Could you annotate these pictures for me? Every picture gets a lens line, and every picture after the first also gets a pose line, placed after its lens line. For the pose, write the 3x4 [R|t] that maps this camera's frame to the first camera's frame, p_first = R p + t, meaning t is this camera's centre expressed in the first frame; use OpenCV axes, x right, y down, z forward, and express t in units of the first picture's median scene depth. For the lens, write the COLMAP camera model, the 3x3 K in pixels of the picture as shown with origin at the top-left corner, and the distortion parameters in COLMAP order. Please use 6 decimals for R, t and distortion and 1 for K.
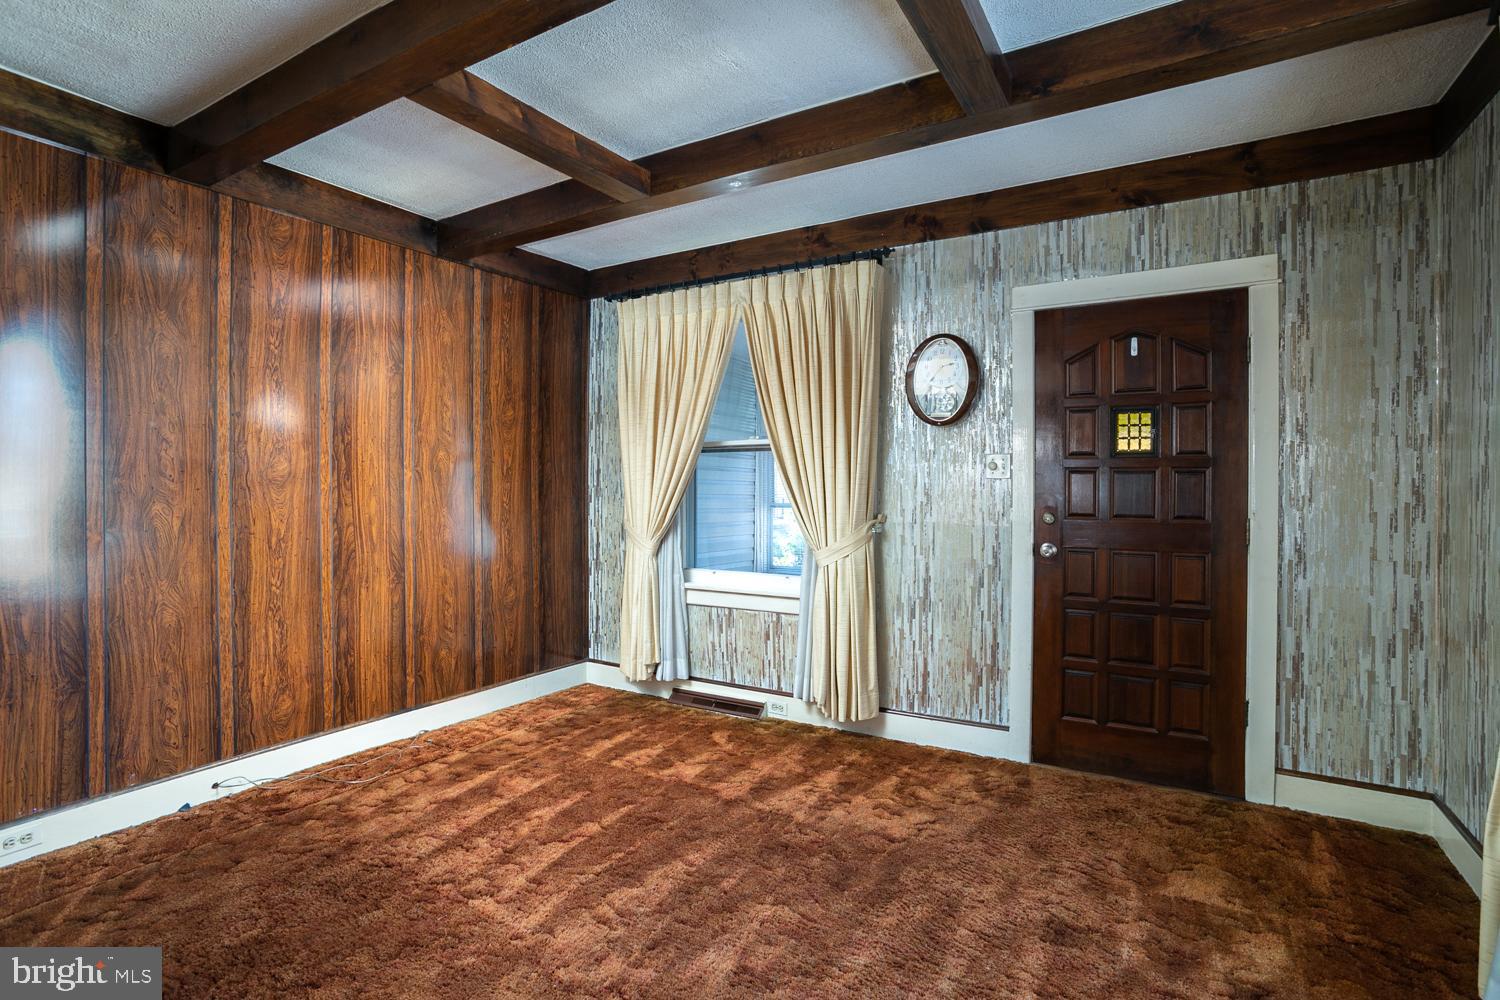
lens RADIAL K [[726.5, 0, 748.0], [0, 726.5, 478.3], [0, 0, 1]] dist [-0.020514, 0.000478]
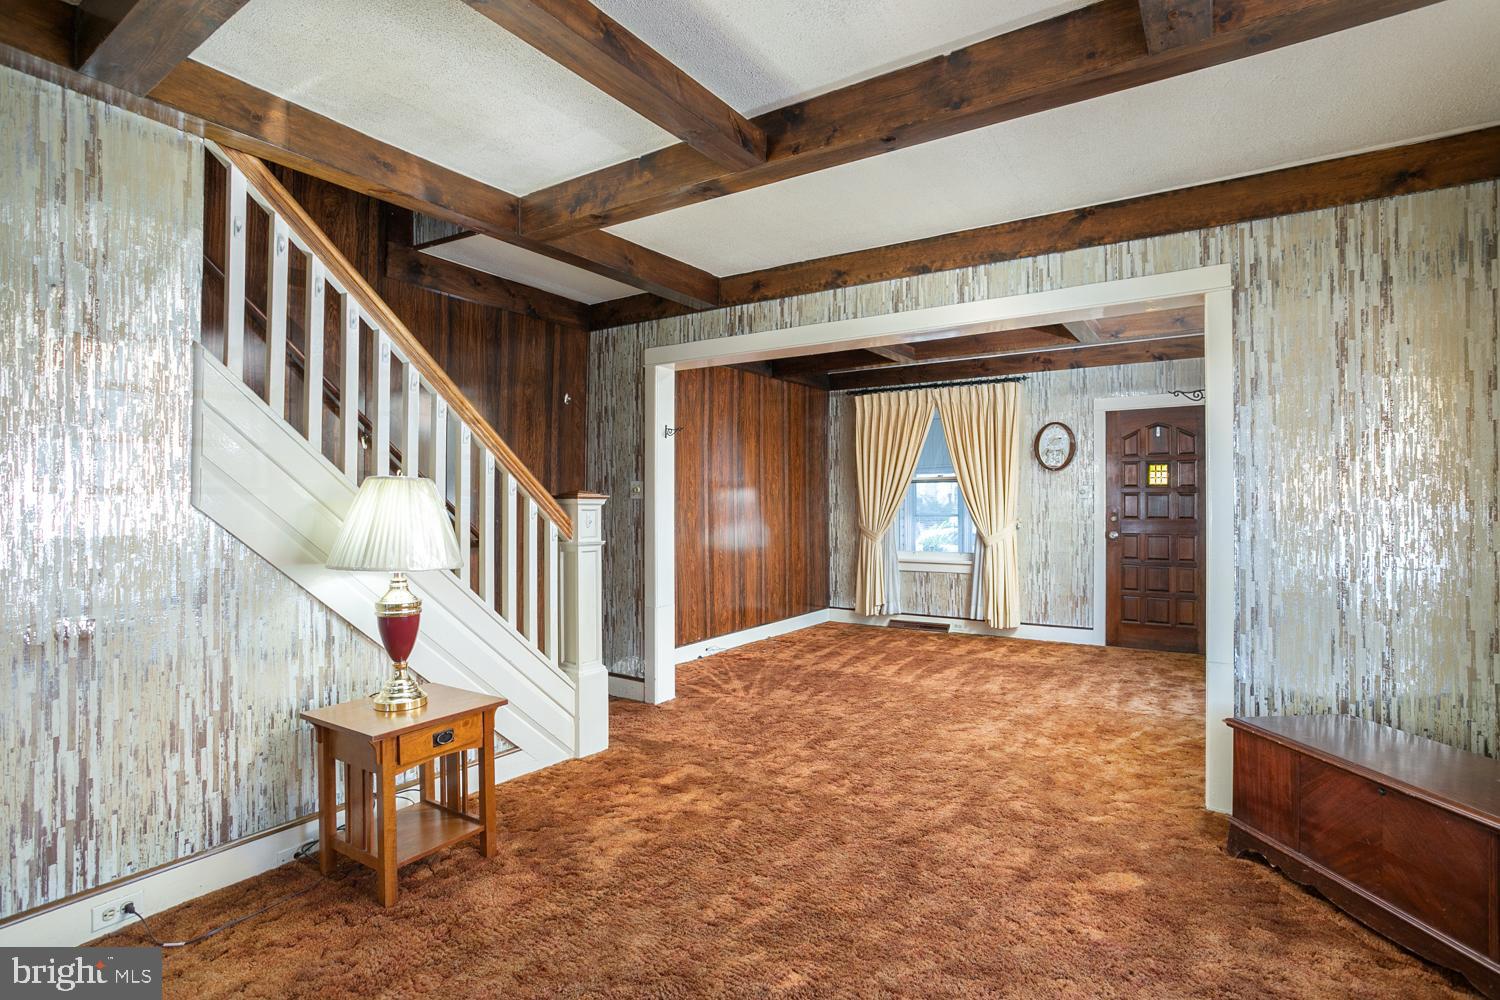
lens RADIAL K [[742.2, 0, 750.0], [0, 742.2, 494.1], [0, 0, 1]] dist [-0.000113, 0.001176]
pose [[0.999680, -0.004052, -0.024981, -0.491378], [0.003946, 0.999983, -0.004285, -0.005875], [0.024998, 0.004185, 0.999679, -0.977143]]
